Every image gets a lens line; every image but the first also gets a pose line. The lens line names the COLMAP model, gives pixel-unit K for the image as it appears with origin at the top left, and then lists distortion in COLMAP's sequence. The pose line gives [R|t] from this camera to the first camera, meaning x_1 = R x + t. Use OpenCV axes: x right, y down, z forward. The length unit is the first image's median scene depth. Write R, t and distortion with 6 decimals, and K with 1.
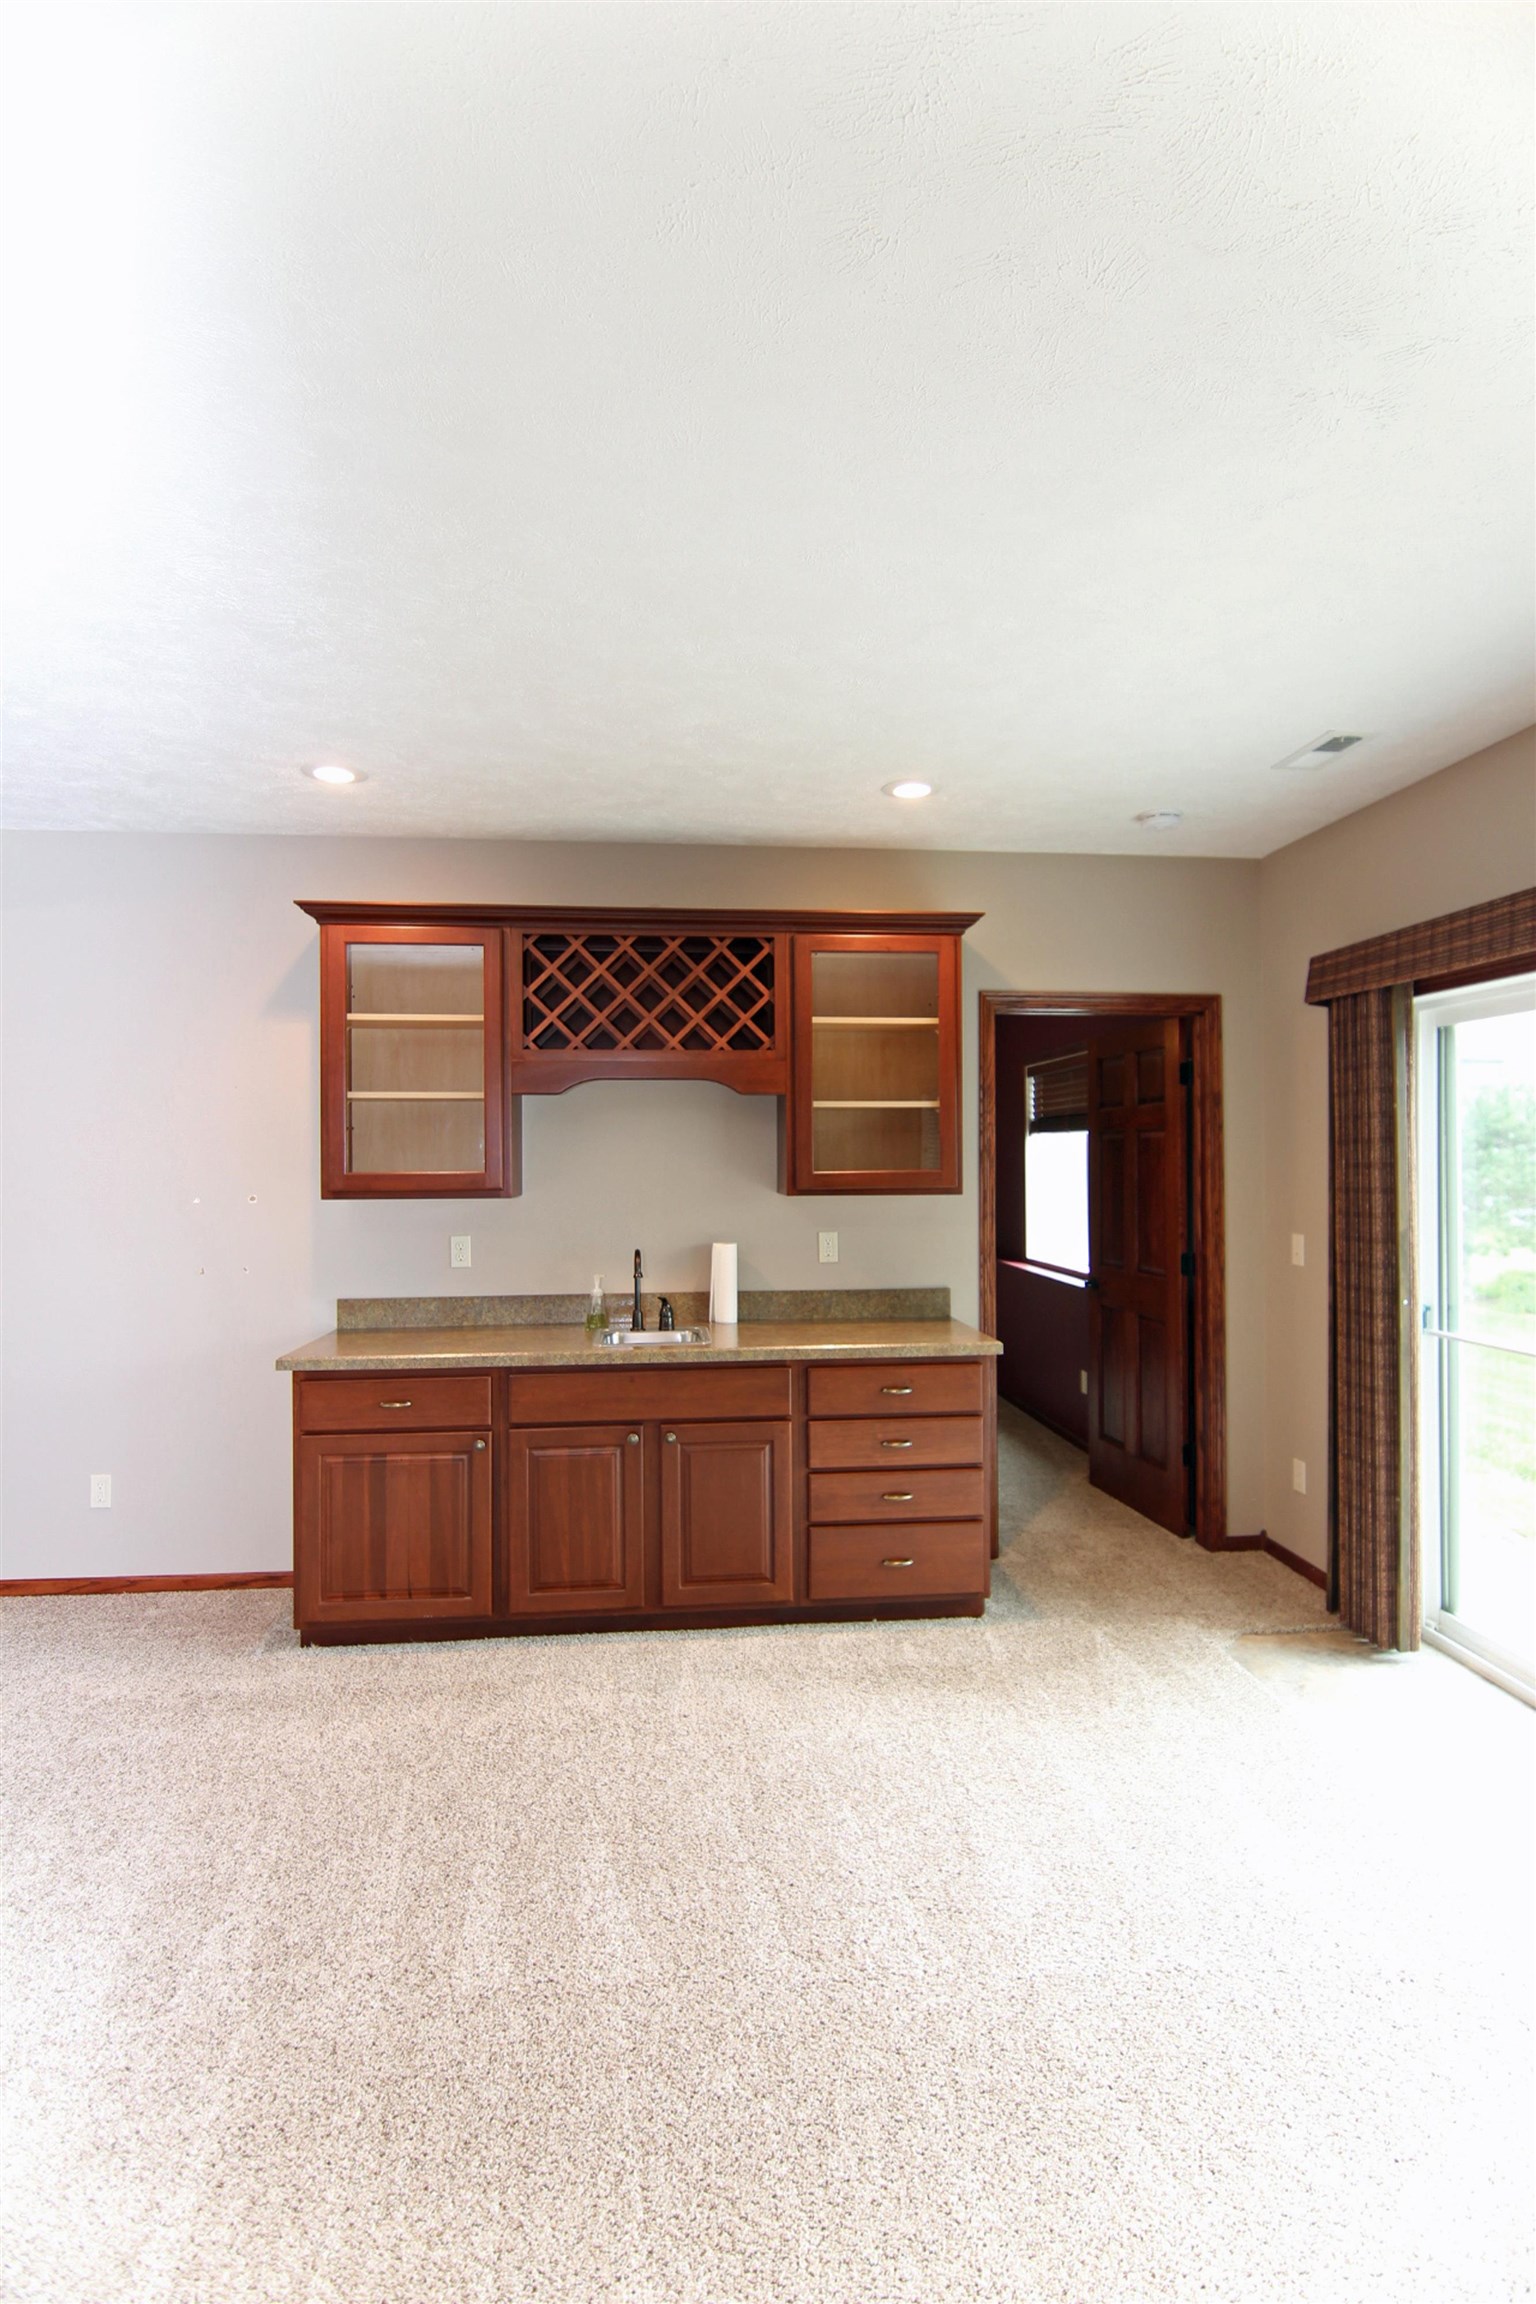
lens RADIAL K [[1168.0, 0, 758.9], [0, 1168.0, 1155.9], [0, 0, 1]] dist [-0.011904, -0.001560]
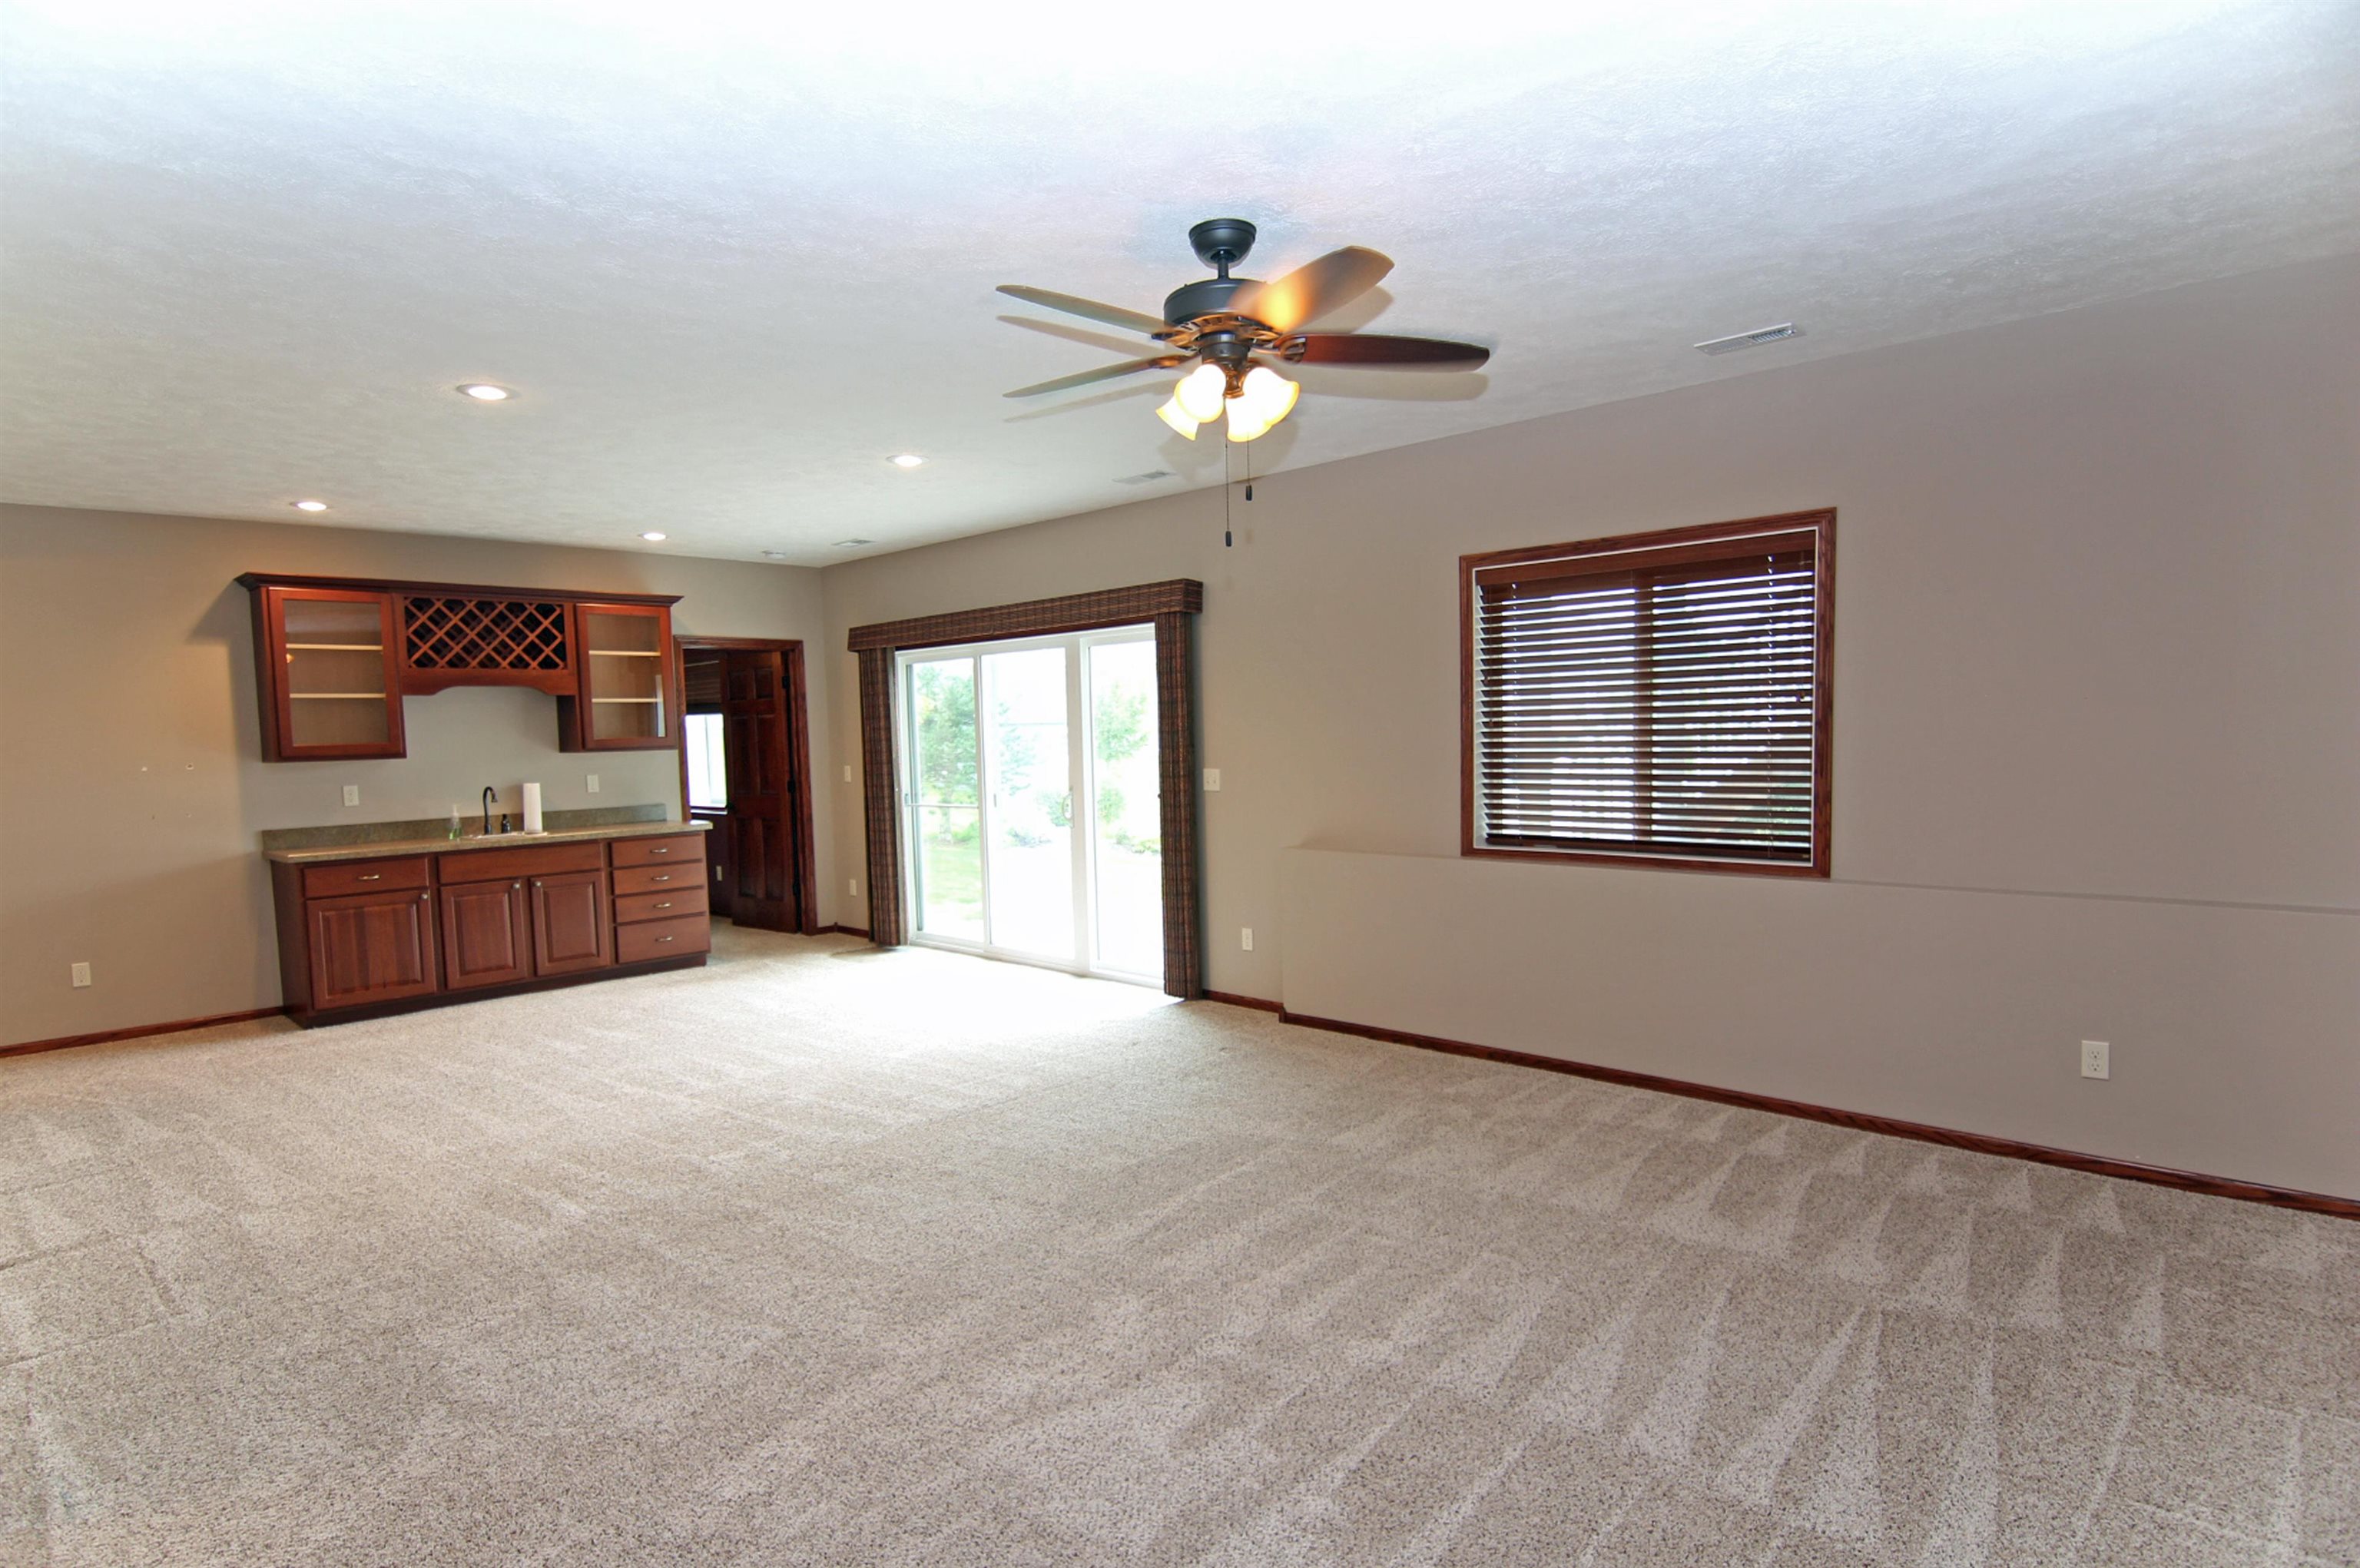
lens RADIAL K [[1196.4, 0, 1175.1], [0, 1196.4, 795.1], [0, 0, 1]] dist [-0.011904, -0.001560]
pose [[0.745450, -0.053361, 0.664422, -0.511848], [0.022927, 0.998253, 0.054449, 0.021289], [-0.666167, -0.025355, 0.745371, -0.955454]]
